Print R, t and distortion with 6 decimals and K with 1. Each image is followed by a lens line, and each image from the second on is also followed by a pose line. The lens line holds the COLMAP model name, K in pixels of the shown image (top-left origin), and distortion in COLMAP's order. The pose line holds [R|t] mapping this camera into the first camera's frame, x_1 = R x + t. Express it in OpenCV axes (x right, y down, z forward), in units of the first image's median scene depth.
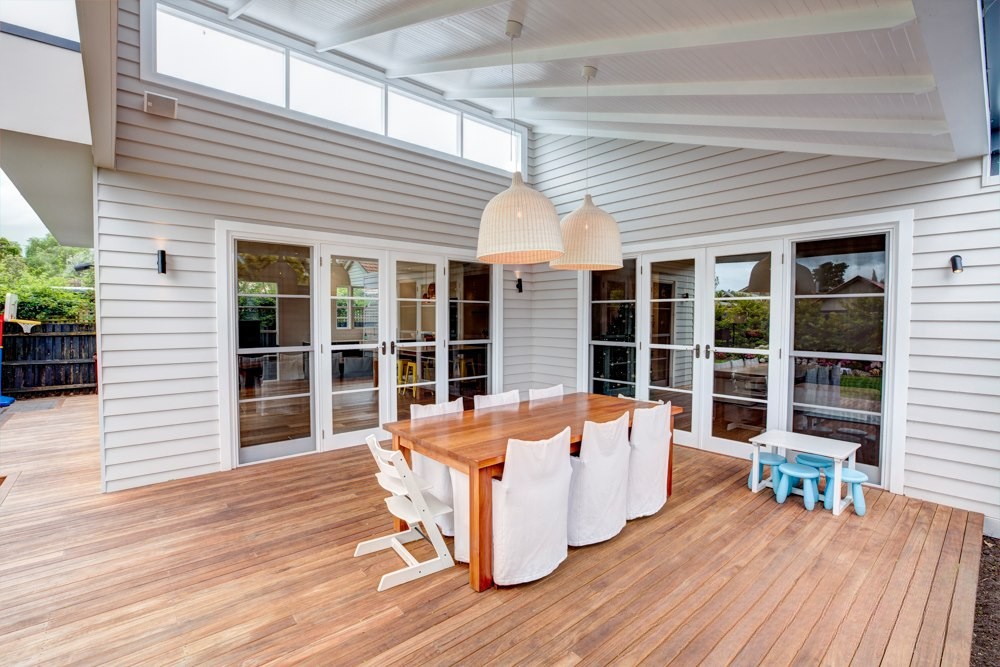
lens RADIAL K [[450.9, 0, 500.0], [0, 450.9, 333.5], [0, 0, 1]] dist [-0.020498, 0.000718]
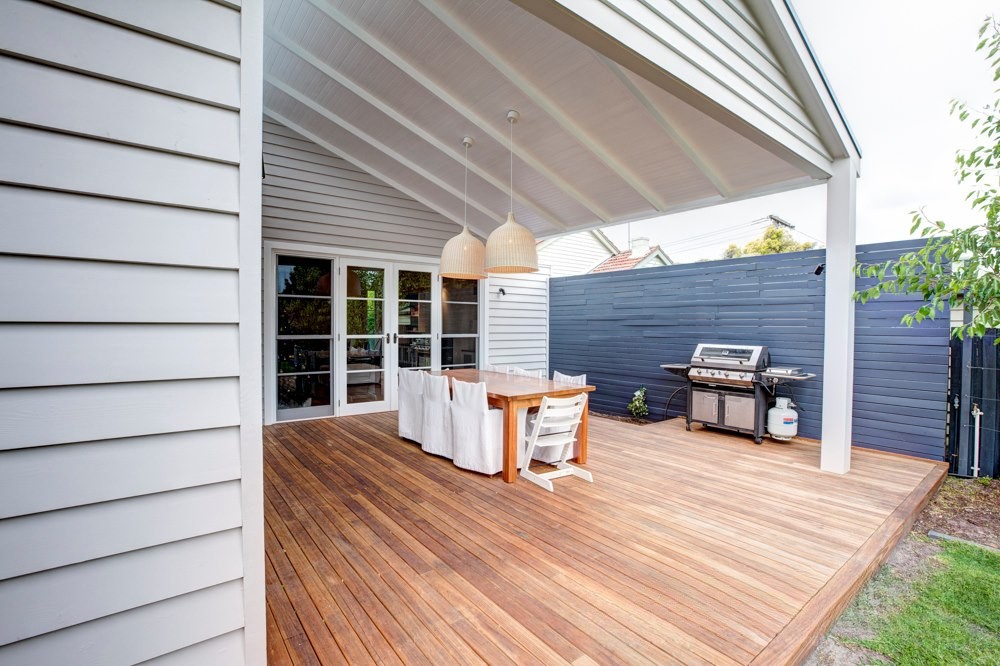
lens RADIAL K [[450.9, 0, 500.0], [0, 450.9, 333.0], [0, 0, 1]] dist [-0.020498, 0.000718]
pose [[0.057648, -0.022398, 0.998086, -1.114147], [0.030825, 0.999312, 0.020645, 0.008627], [-0.997861, 0.029576, 0.058299, 0.731662]]
